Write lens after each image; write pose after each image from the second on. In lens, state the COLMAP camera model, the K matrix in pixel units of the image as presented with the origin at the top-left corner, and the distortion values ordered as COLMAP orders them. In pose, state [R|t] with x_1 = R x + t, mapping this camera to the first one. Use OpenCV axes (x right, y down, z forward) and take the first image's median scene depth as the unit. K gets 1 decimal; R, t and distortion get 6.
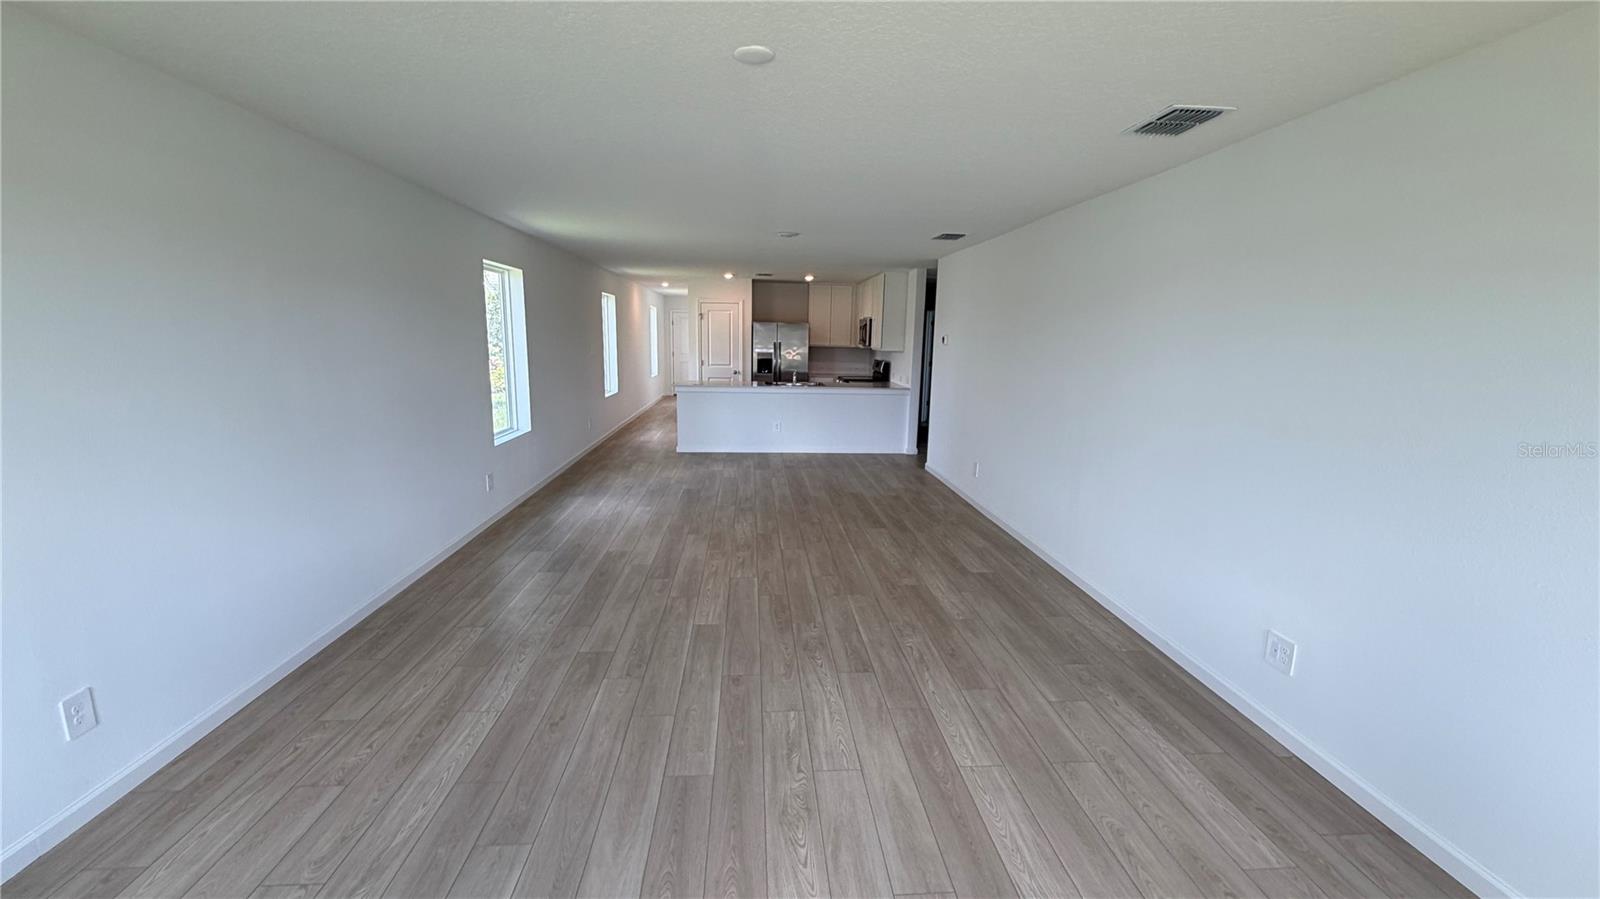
lens RADIAL K [[639.0, 0, 796.9], [0, 639.0, 451.7], [0, 0, 1]] dist [-0.000460, 0.000666]
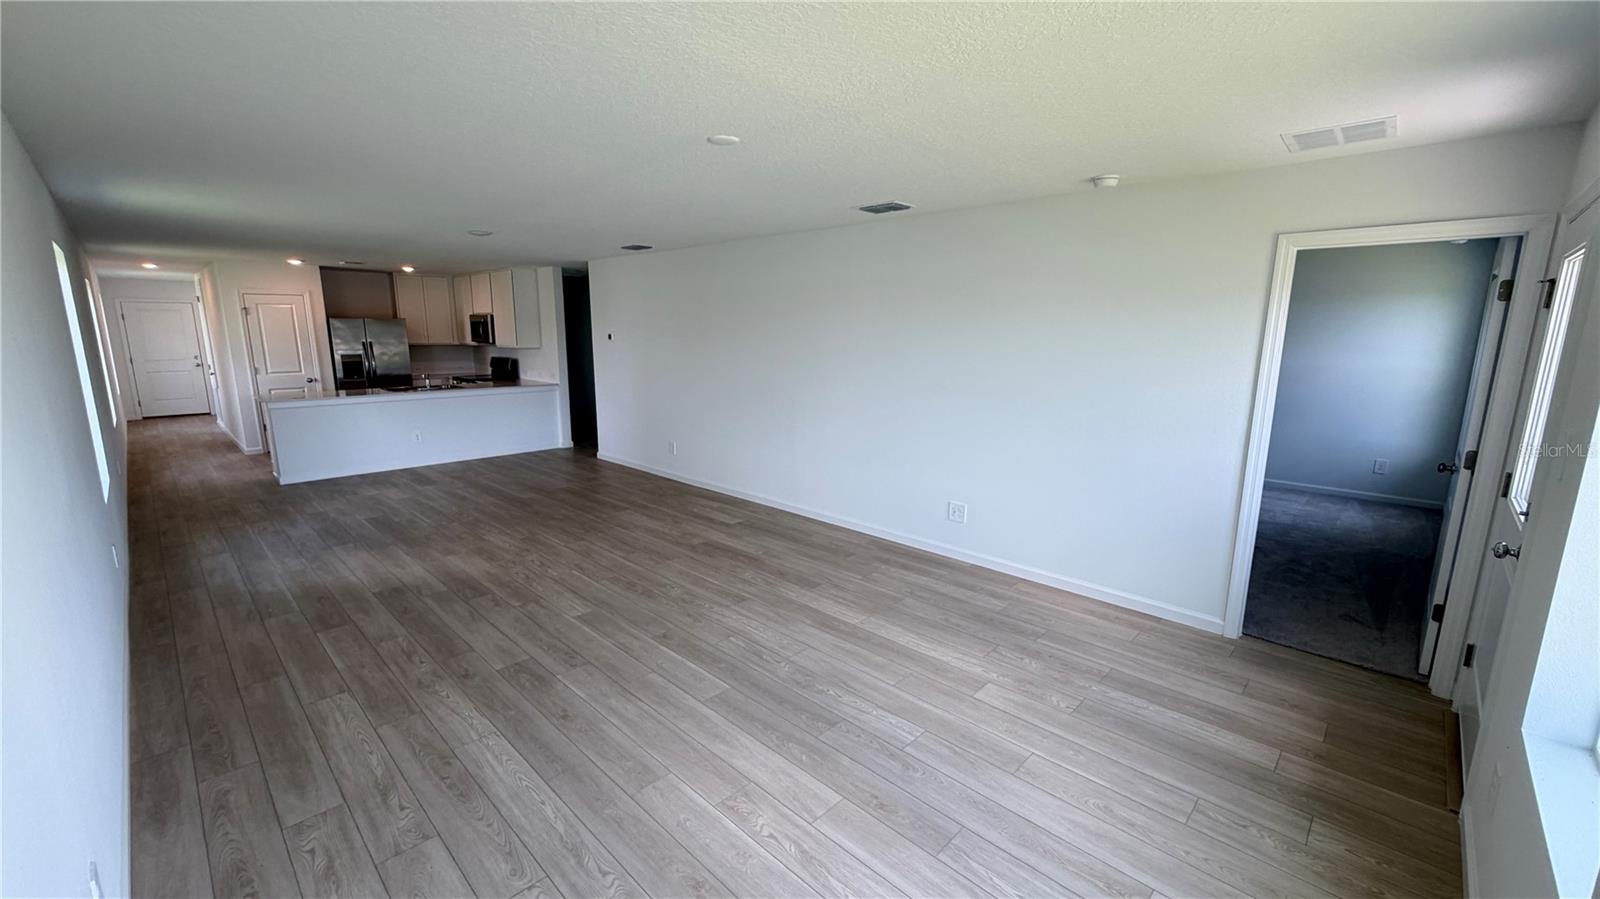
lens RADIAL K [[639.0, 0, 796.9], [0, 639.0, 451.7], [0, 0, 1]] dist [-0.000460, 0.000666]
pose [[0.748360, -0.140677, 0.648203, -0.392029], [0.128848, 0.989467, 0.065983, -0.017500], [-0.650657, 0.034141, 0.758604, -0.042525]]
